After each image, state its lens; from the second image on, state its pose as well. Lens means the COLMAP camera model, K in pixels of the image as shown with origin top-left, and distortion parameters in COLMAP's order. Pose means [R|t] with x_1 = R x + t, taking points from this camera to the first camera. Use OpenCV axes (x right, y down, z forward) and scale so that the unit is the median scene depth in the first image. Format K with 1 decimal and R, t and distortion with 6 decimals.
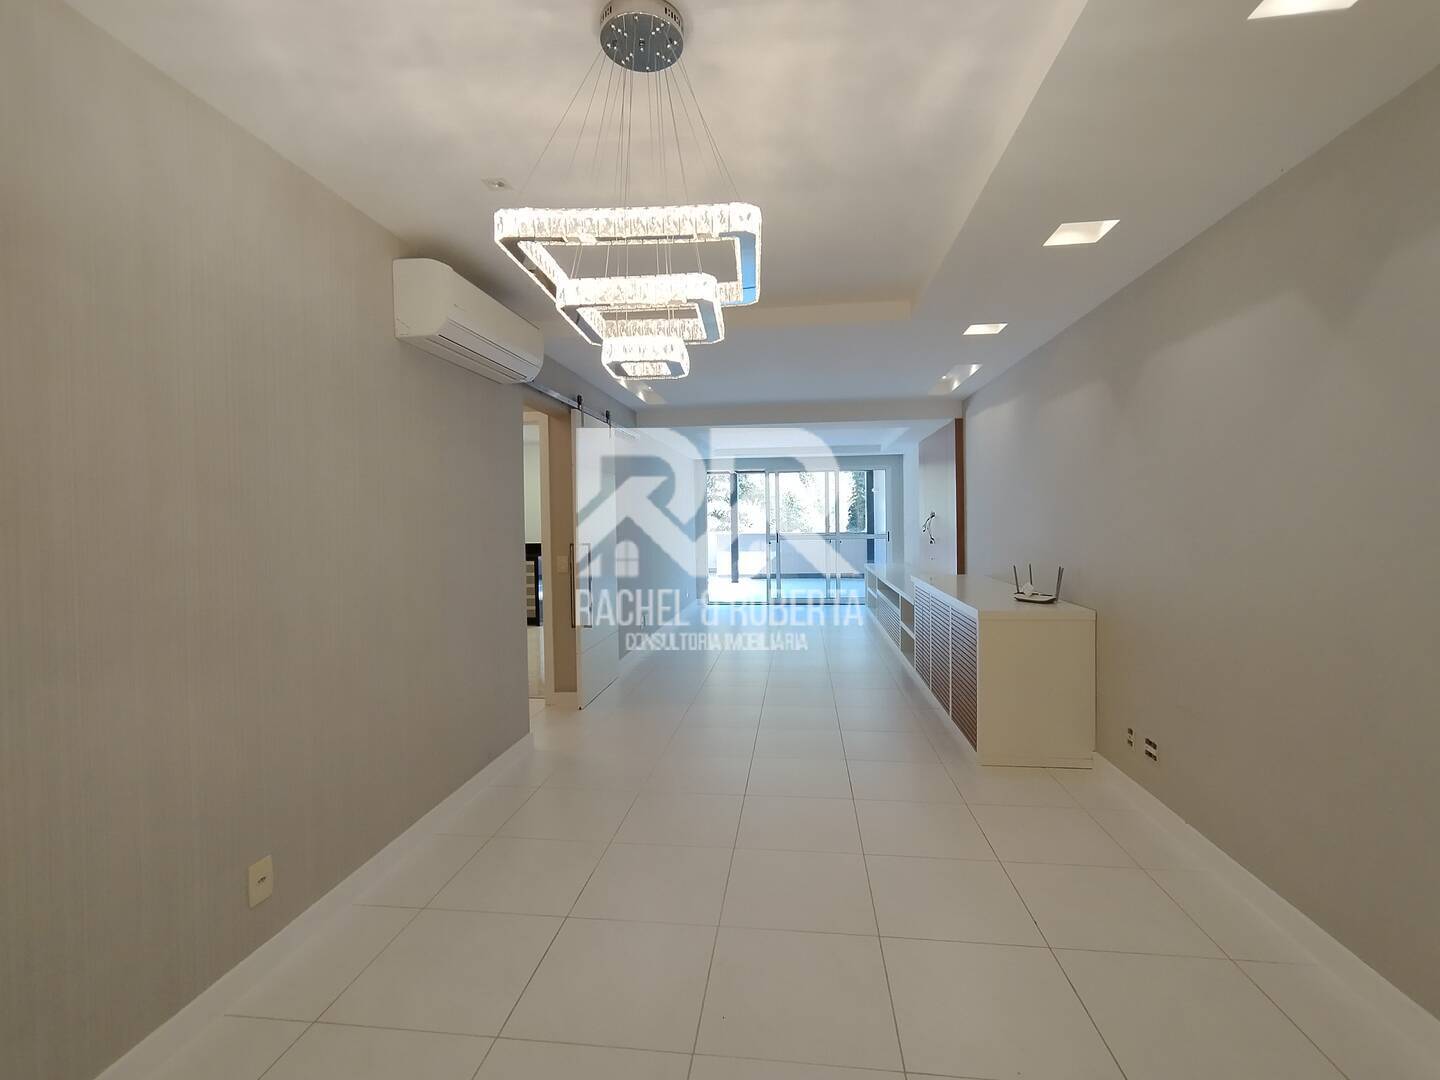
lens RADIAL K [[661.1, 0, 723.9], [0, 661.1, 536.6], [0, 0, 1]] dist [-0.004244, 0.005008]
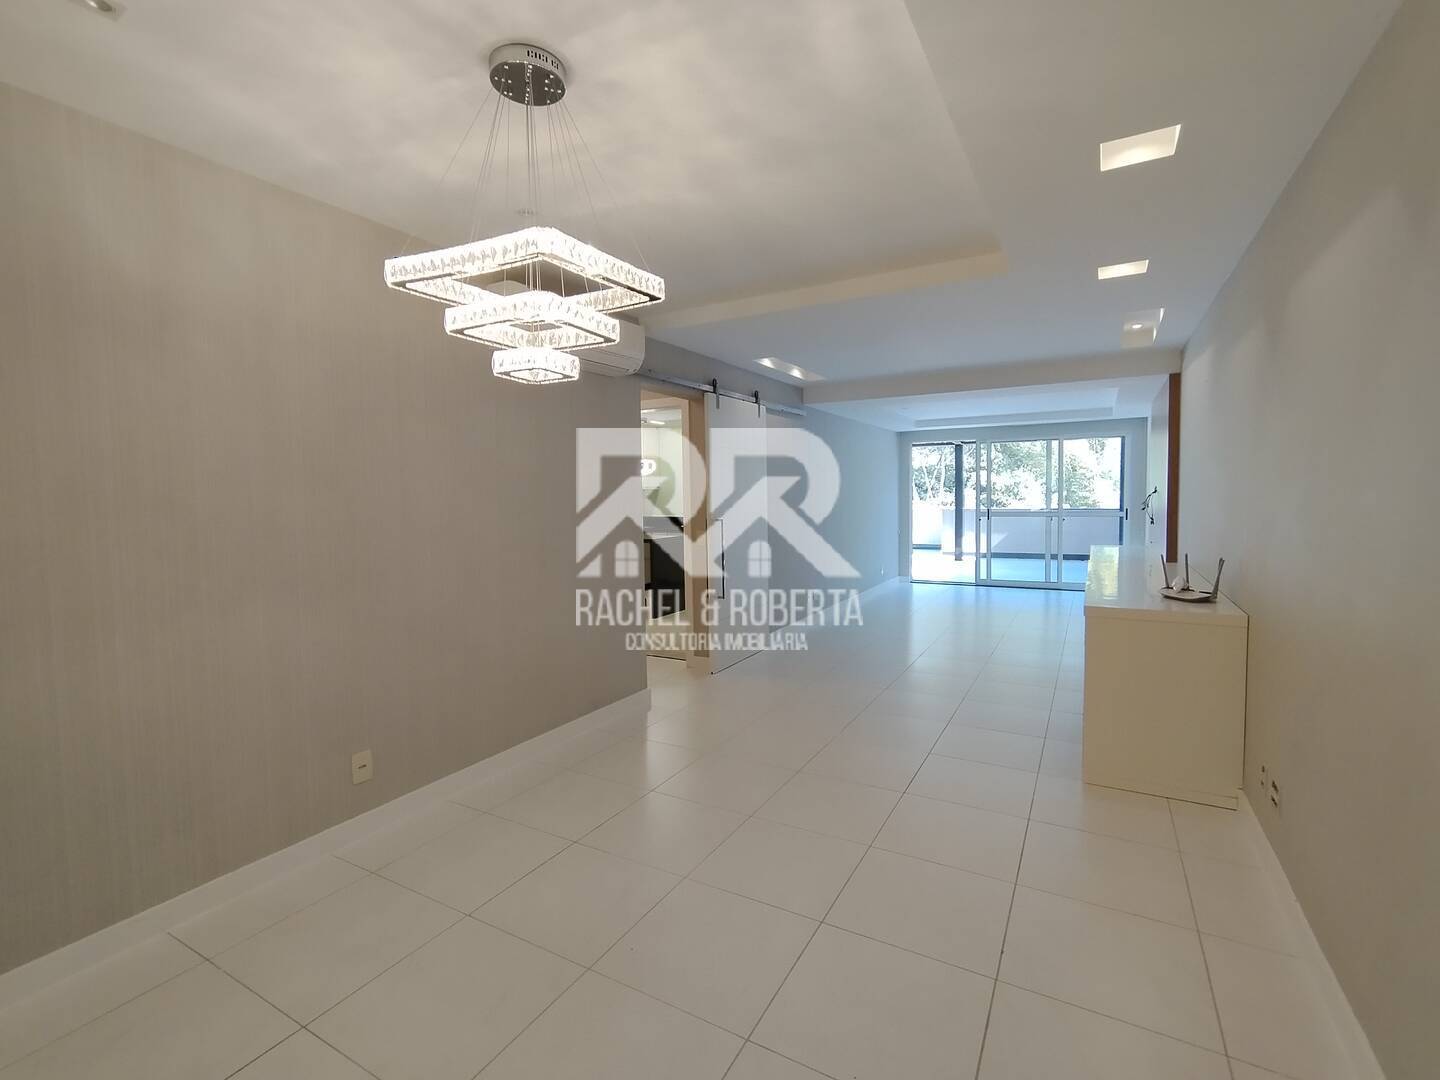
lens RADIAL K [[661.1, 0, 722.7], [0, 661.1, 534.5], [0, 0, 1]] dist [-0.004244, 0.005008]
pose [[0.920944, 0.023746, -0.388971, 0.215070], [-0.008541, 0.999132, 0.040774, -0.008943], [0.389601, -0.034228, 0.920347, 0.021629]]
